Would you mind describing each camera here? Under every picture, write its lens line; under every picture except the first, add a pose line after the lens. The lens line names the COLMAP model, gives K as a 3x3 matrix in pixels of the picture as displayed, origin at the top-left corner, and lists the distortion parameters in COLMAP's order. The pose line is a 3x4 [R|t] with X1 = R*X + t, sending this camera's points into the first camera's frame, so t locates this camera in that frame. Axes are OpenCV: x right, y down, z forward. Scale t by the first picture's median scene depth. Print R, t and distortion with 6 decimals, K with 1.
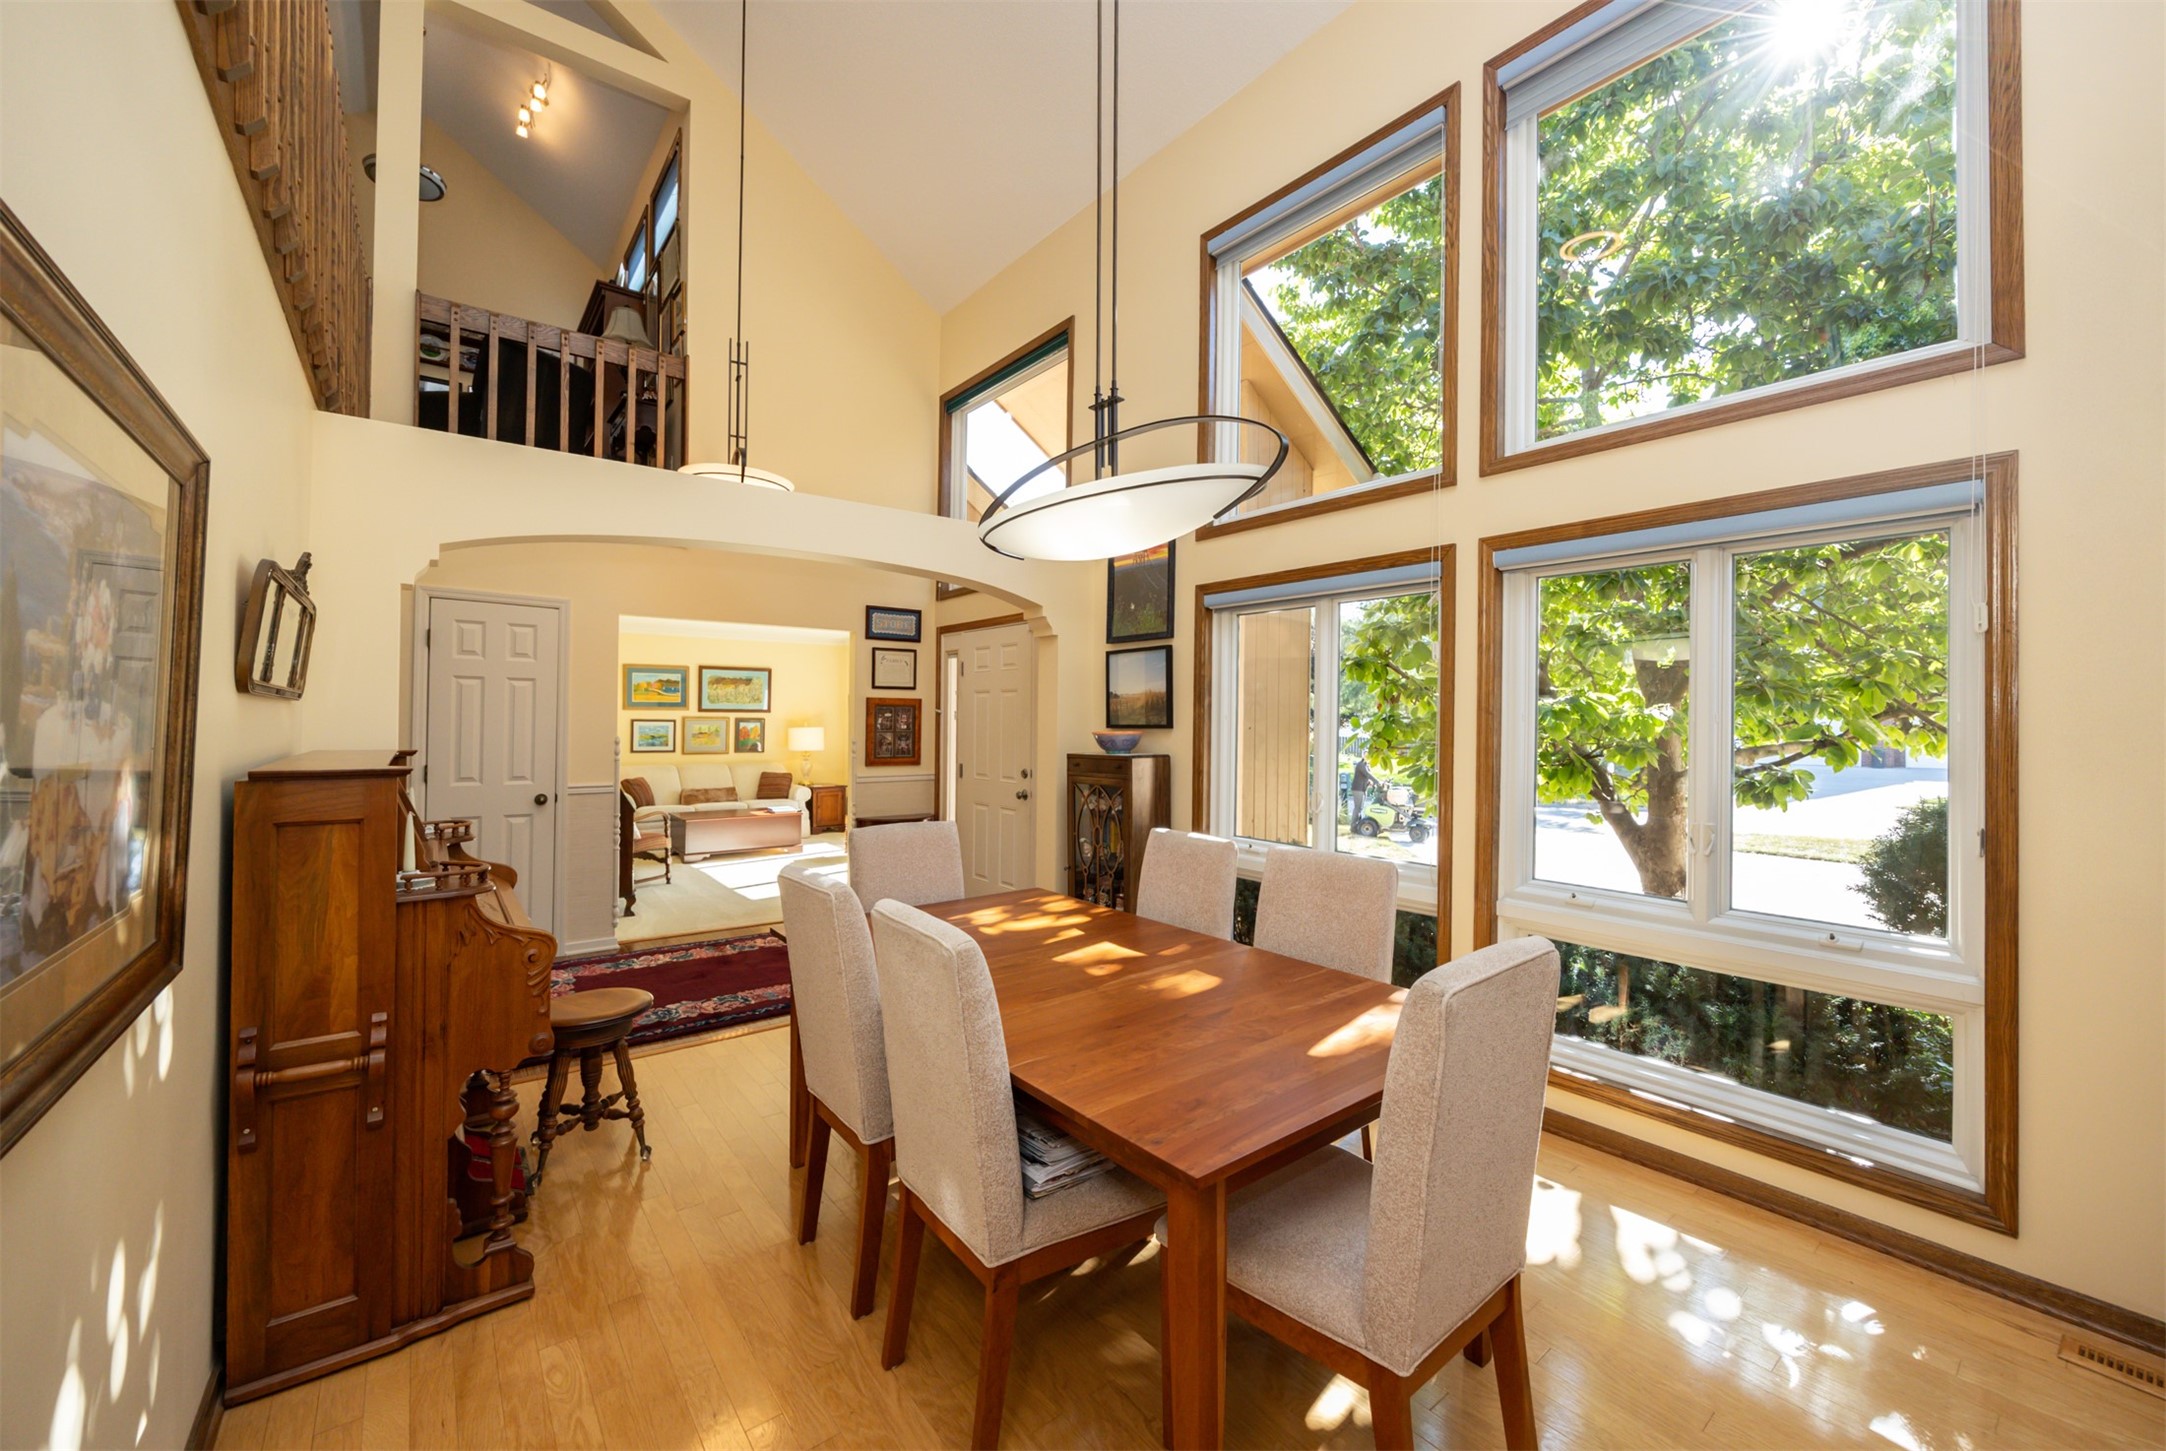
lens RADIAL K [[811.5, 0, 1092.5], [0, 811.5, 720.9], [0, 0, 1]] dist [-0.009757, 0.001186]
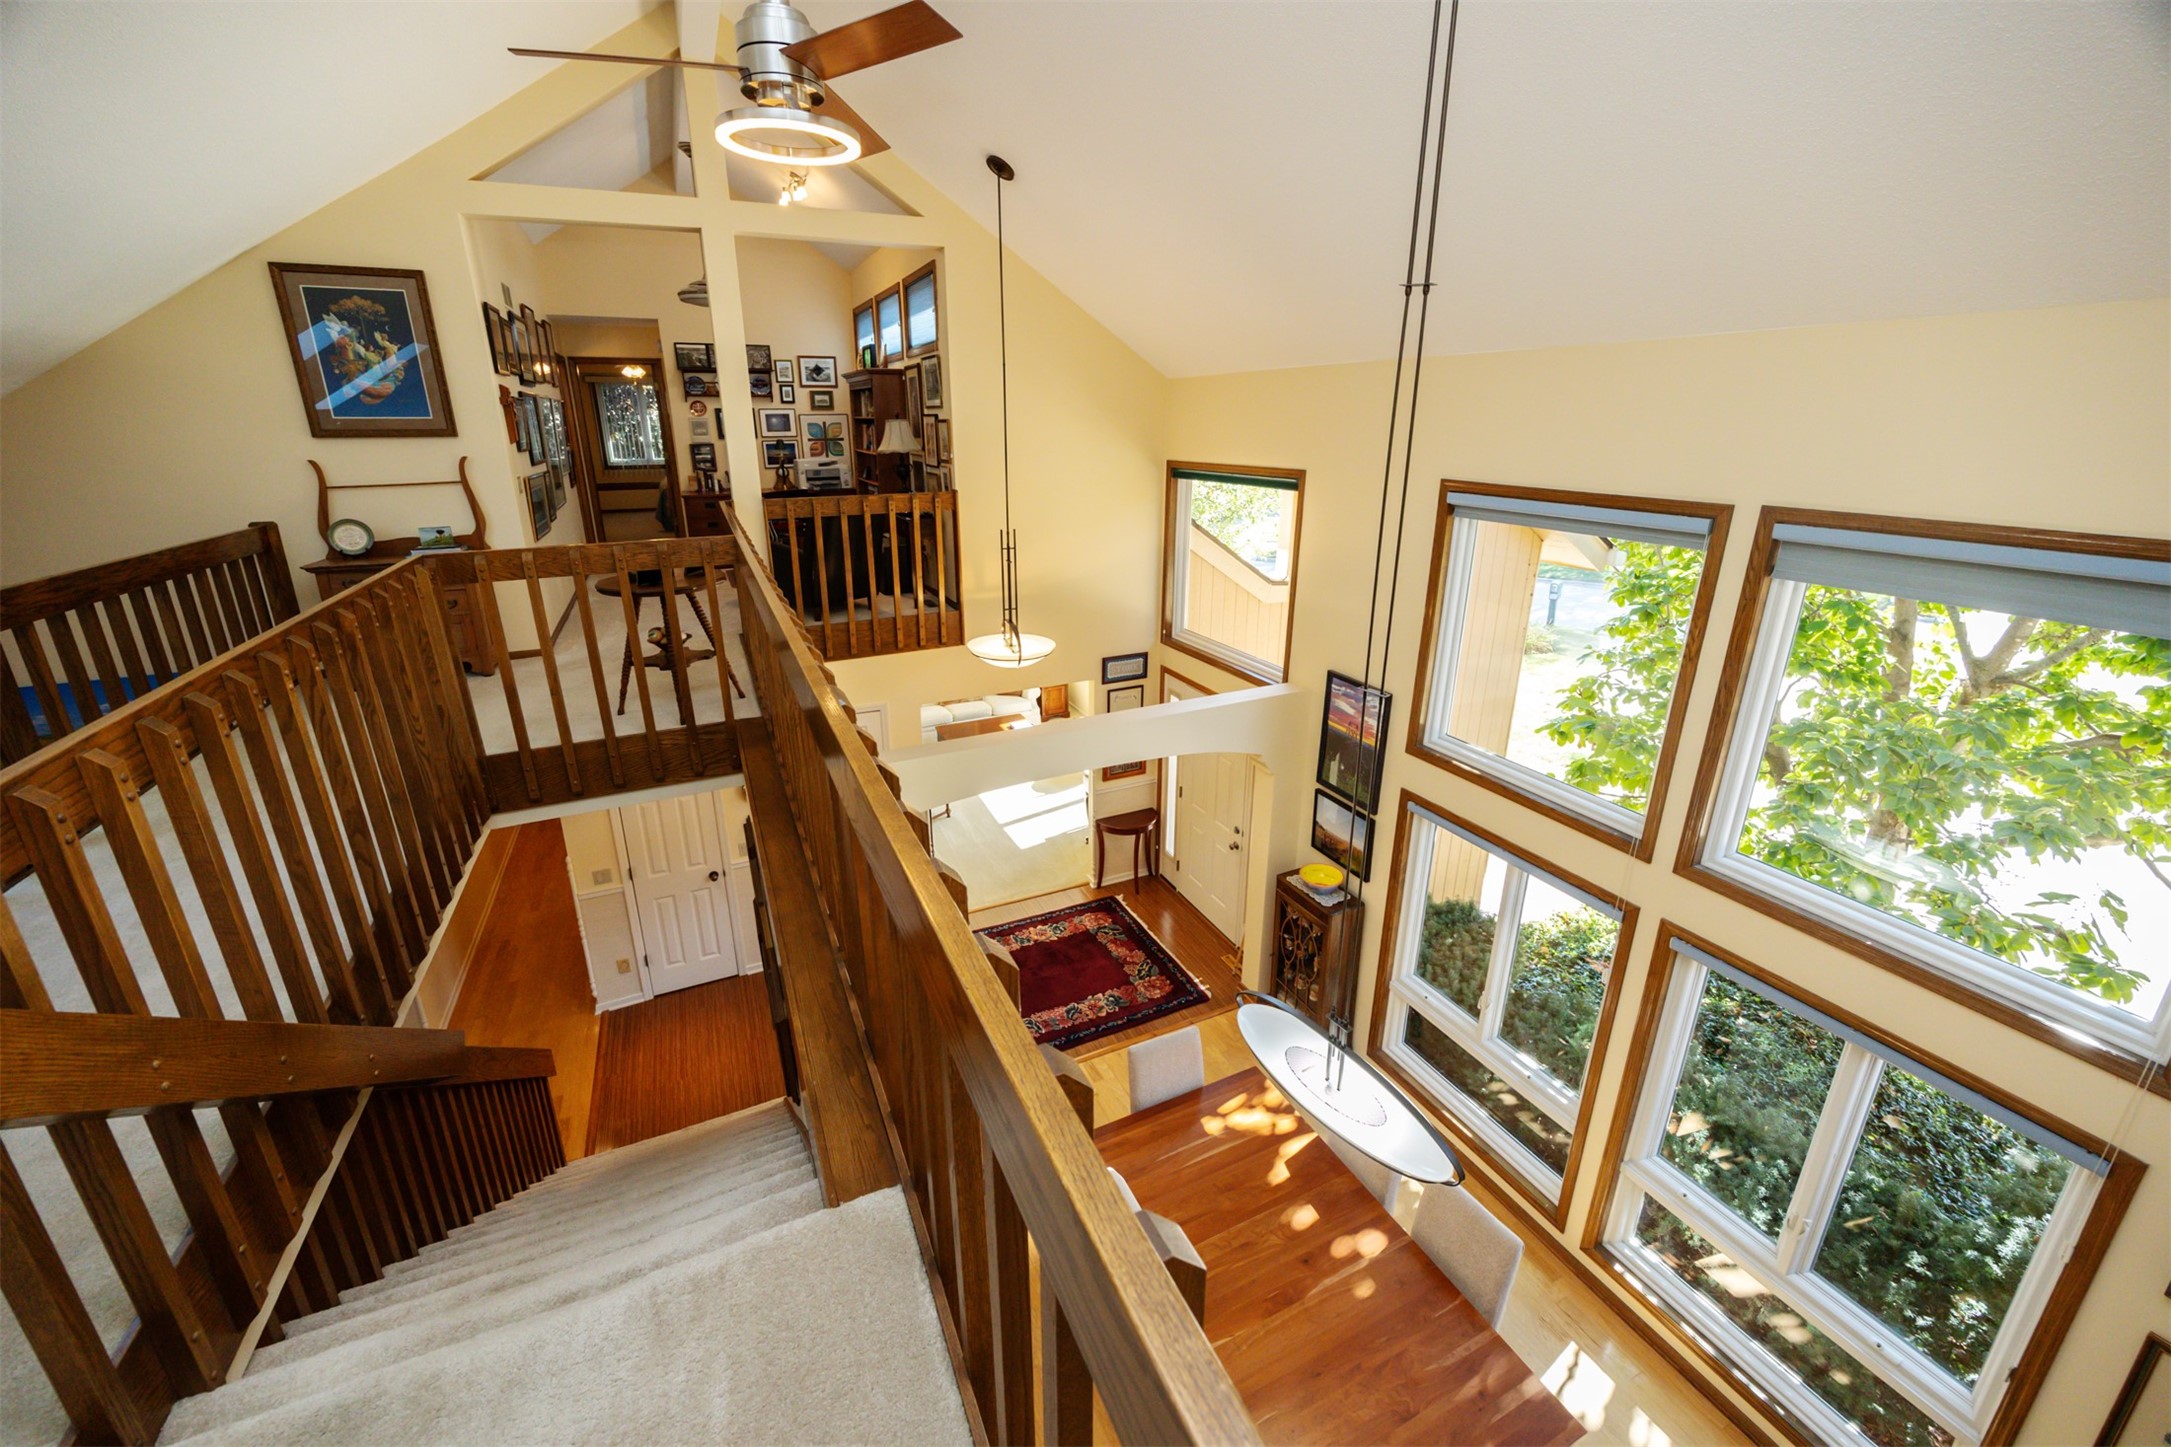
lens RADIAL K [[813.3, 0, 1050.3], [0, 813.3, 663.8], [0, 0, 1]] dist [-0.009757, 0.001186]
pose [[0.961846, 0.057885, -0.267397, -0.045435], [0.024331, 0.955391, 0.294340, -0.582982], [0.272506, -0.289616, 0.917531, -0.118665]]
